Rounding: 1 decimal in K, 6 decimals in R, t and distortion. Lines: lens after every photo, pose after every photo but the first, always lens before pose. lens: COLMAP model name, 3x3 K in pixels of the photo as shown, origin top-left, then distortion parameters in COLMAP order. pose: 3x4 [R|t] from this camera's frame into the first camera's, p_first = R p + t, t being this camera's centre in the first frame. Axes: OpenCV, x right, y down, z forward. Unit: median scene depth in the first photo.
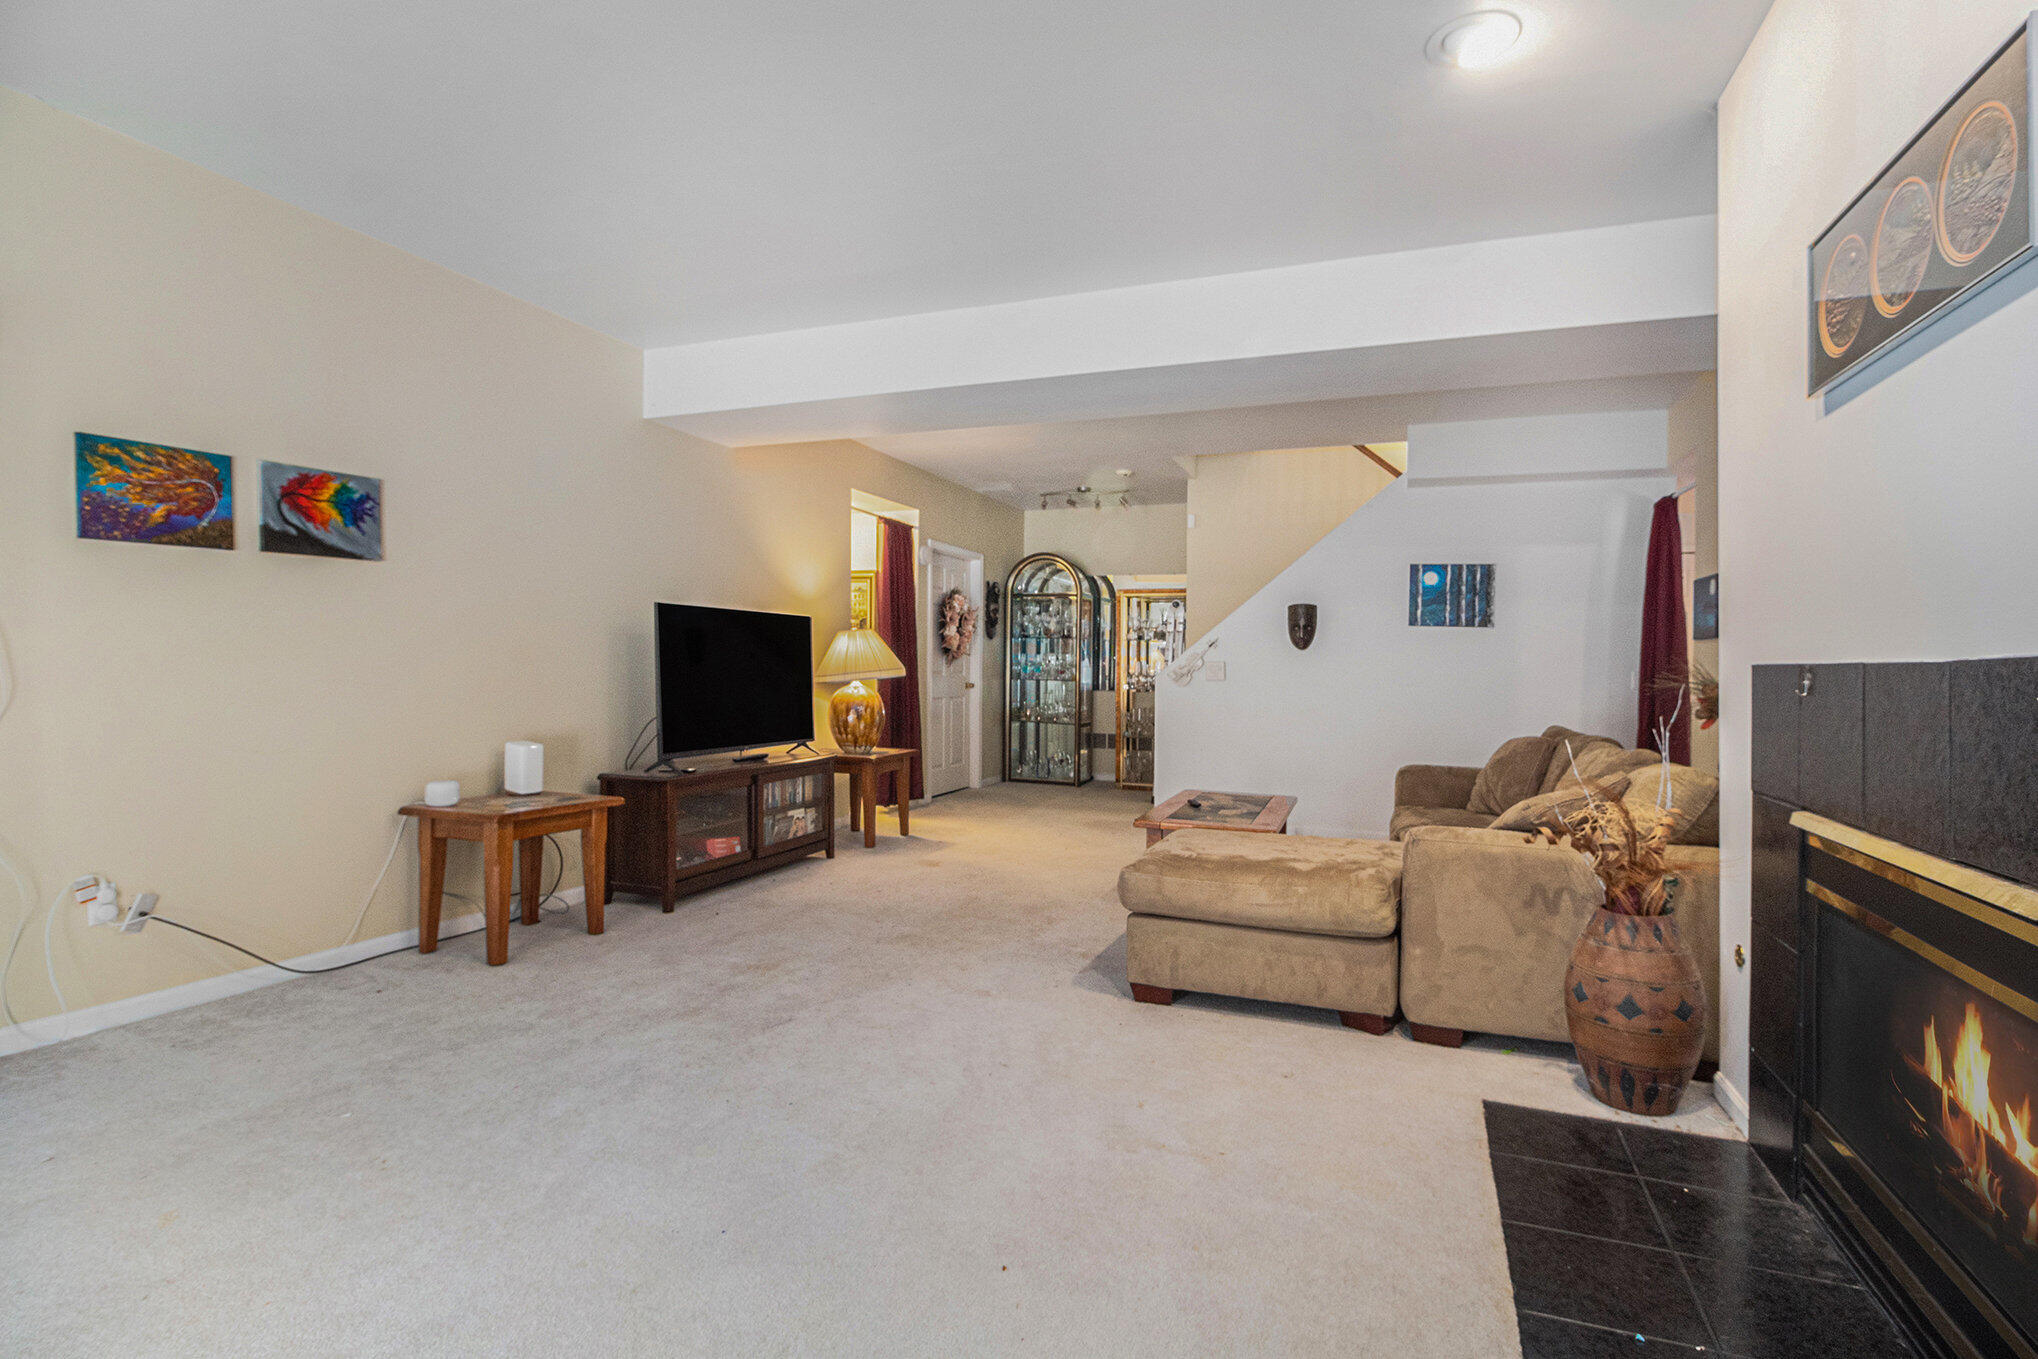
lens RADIAL K [[927.8, 0, 1020.7], [0, 927.8, 684.8], [0, 0, 1]] dist [0.000934, 0.000091]
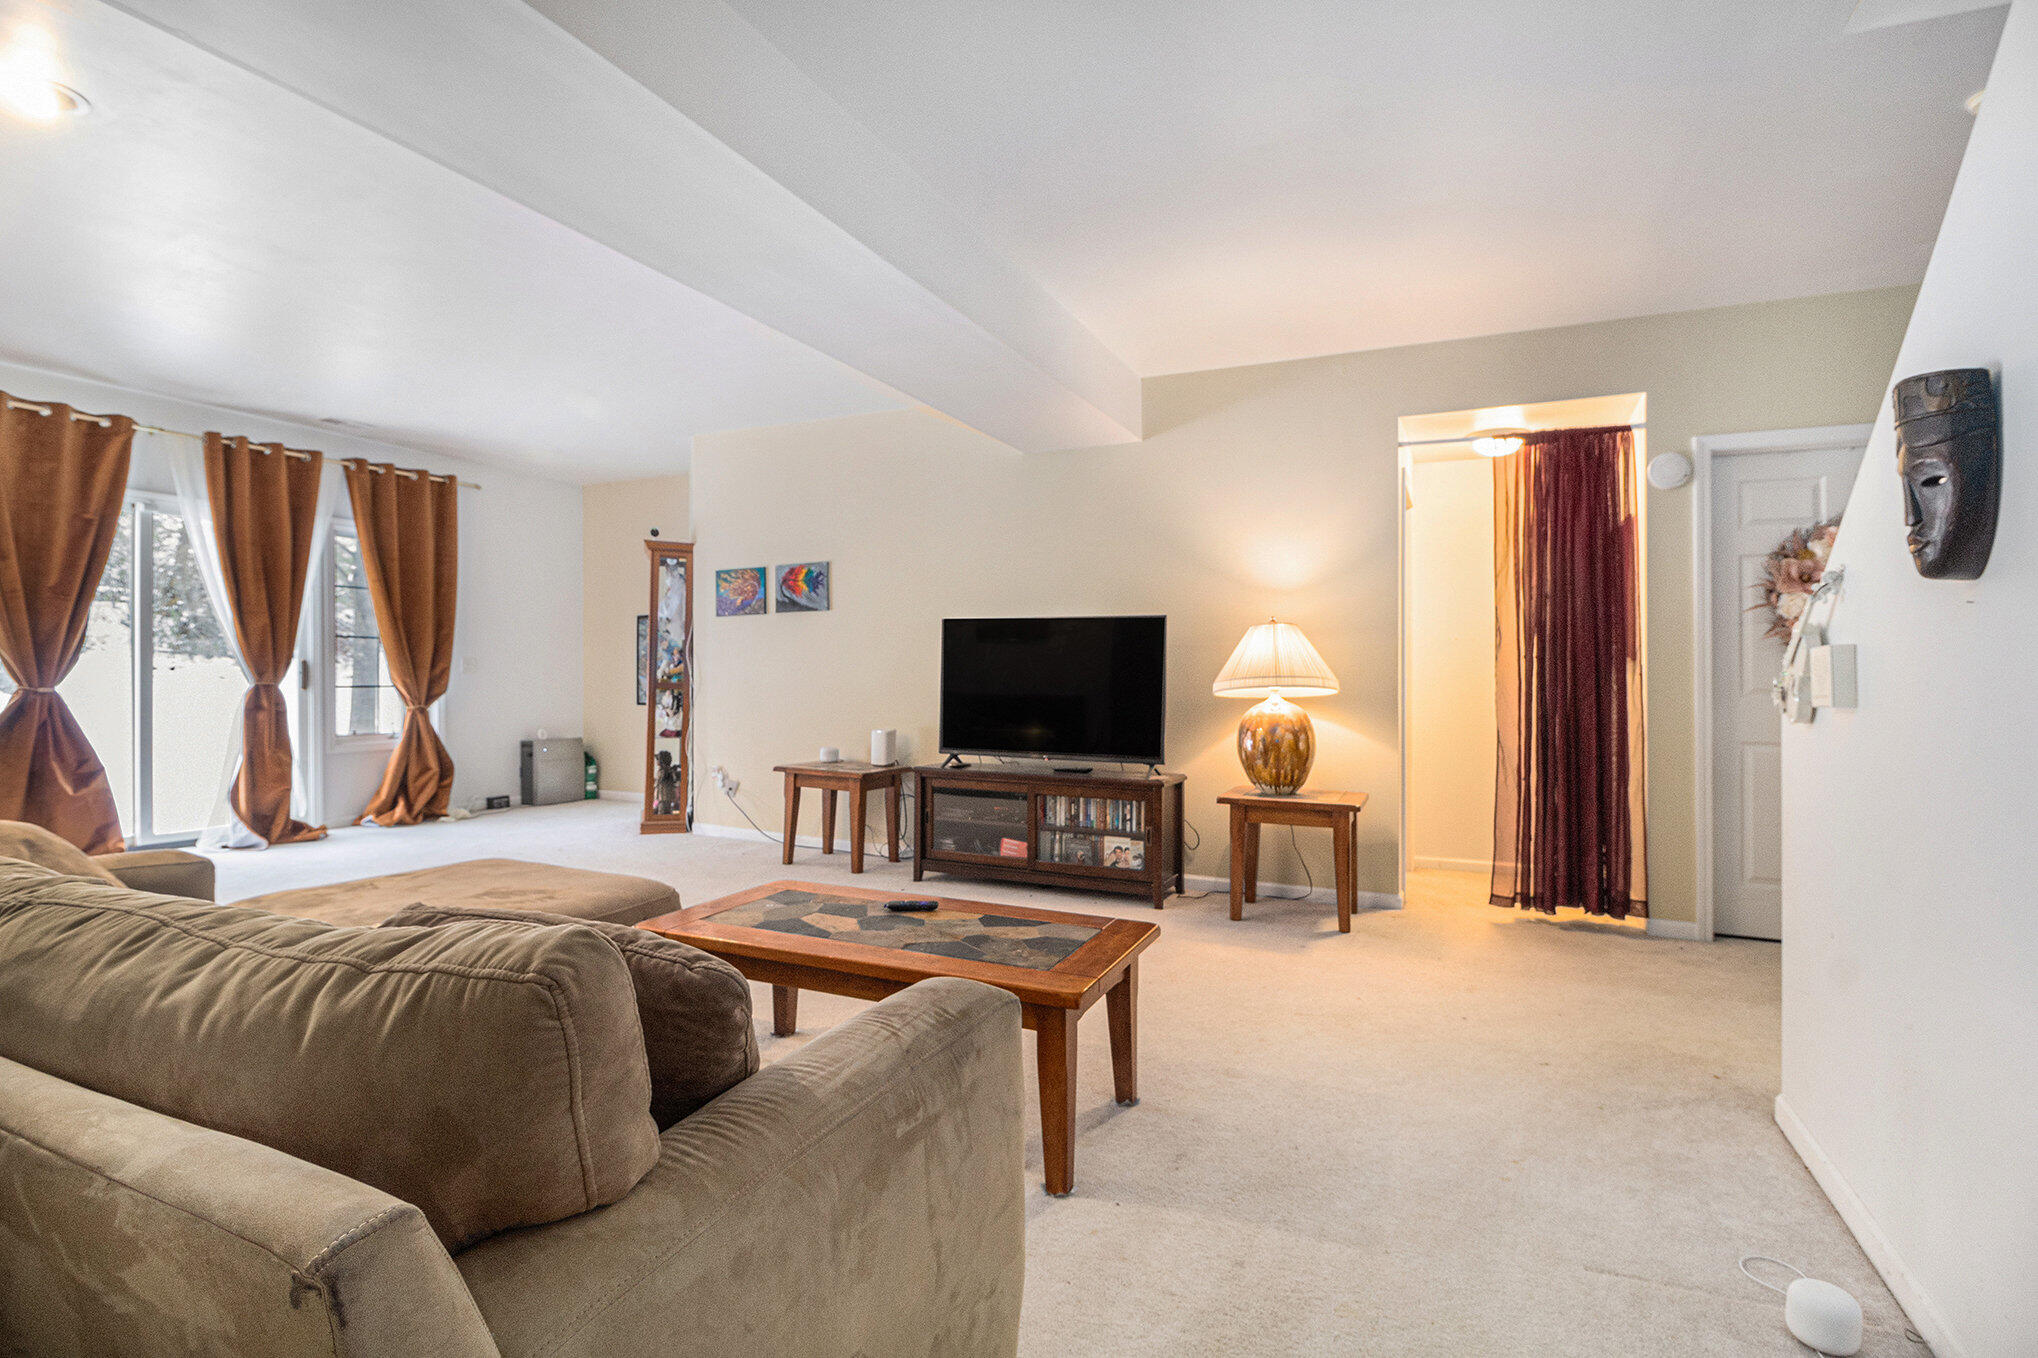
lens RADIAL K [[955.5, 0, 1029.2], [0, 955.5, 668.2], [0, 0, 1]] dist [-0.018380, -0.001373]
pose [[-0.023550, -0.009582, -0.999677, 0.611472], [-0.022940, 0.999696, -0.009042, -0.014258], [0.999459, 0.022719, -0.023762, 0.859120]]
